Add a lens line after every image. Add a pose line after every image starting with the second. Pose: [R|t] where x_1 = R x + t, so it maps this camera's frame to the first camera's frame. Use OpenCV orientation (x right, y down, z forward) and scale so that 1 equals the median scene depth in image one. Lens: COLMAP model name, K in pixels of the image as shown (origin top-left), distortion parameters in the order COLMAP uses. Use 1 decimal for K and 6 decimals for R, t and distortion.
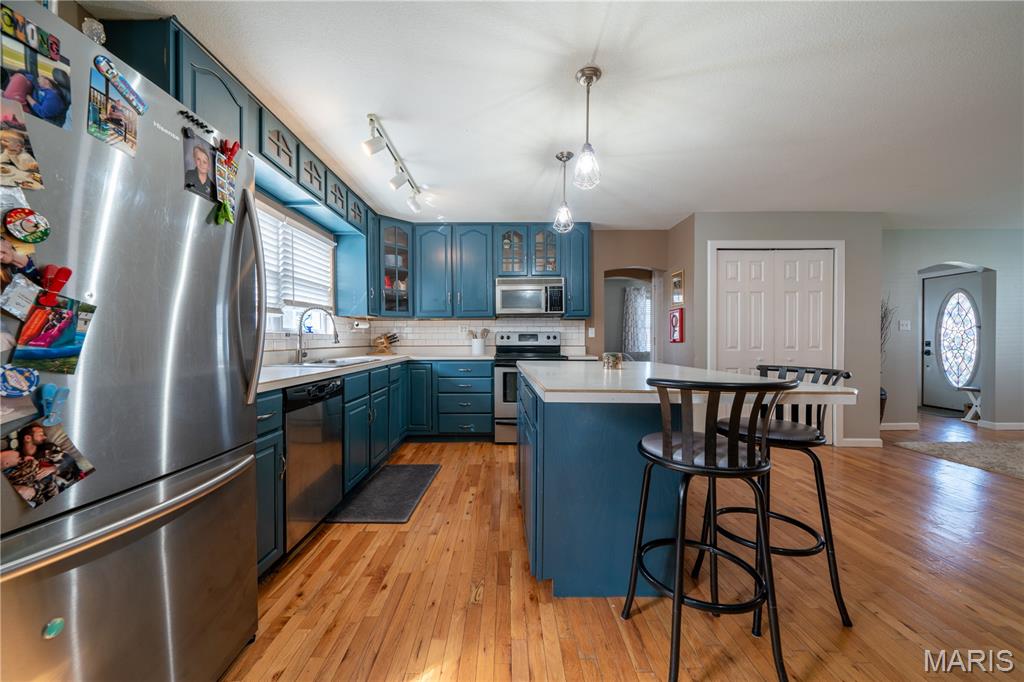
lens RADIAL K [[375.9, 0, 501.9], [0, 375.9, 342.5], [0, 0, 1]] dist [-0.005671, 0.000171]
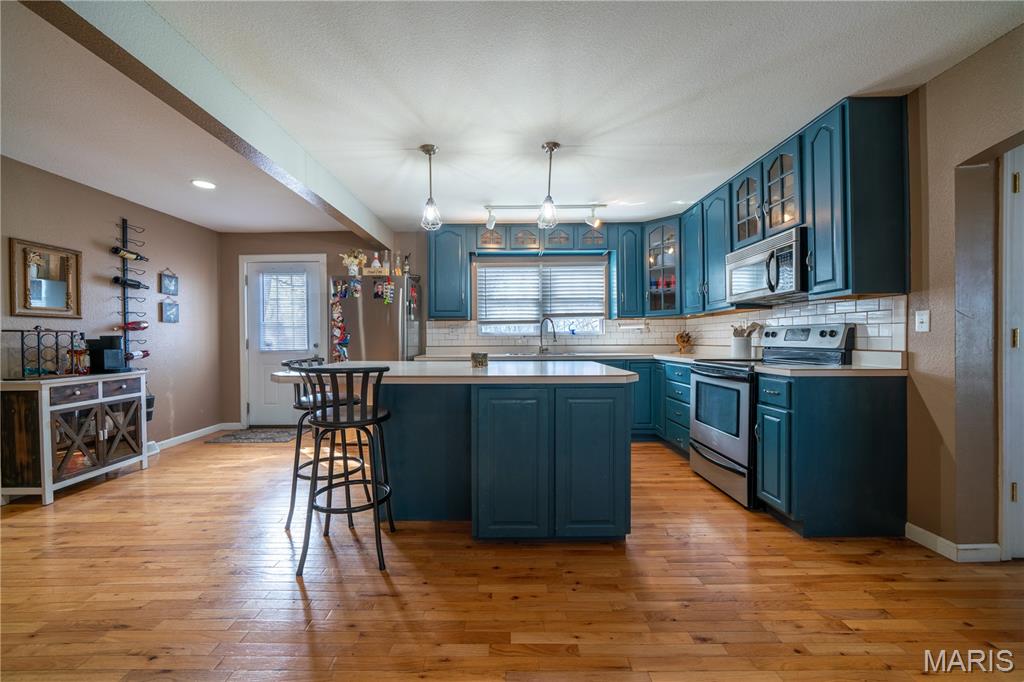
lens RADIAL K [[390.2, 0, 503.7], [0, 390.2, 342.9], [0, 0, 1]] dist [-0.005926, 0.000342]
pose [[0.010576, 0.008990, -0.999904, 0.744494], [-0.002227, 0.999957, 0.008966, -0.004782], [0.999942, 0.002132, 0.010596, 0.559629]]
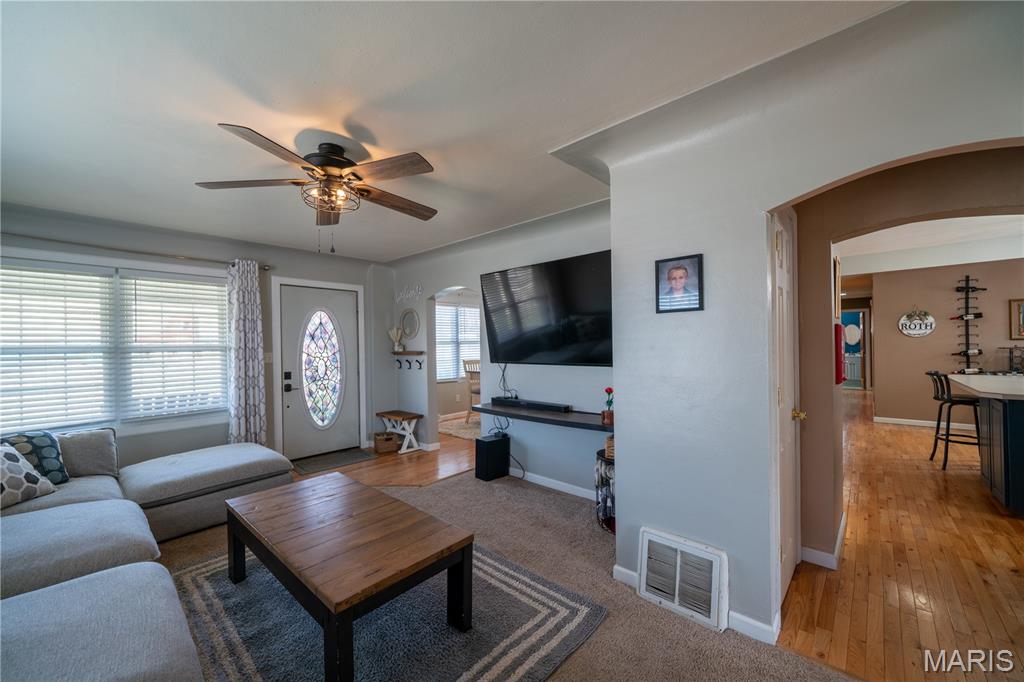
lens RADIAL K [[397.6, 0, 501.3], [0, 397.6, 344.7], [0, 0, 1]] dist [0.000557, 0.000102]
pose [[-0.745536, 0.010921, 0.666376, 0.455006], [0.022725, 0.999701, 0.009041, -0.076767], [-0.666078, 0.021884, -0.745561, 1.848702]]
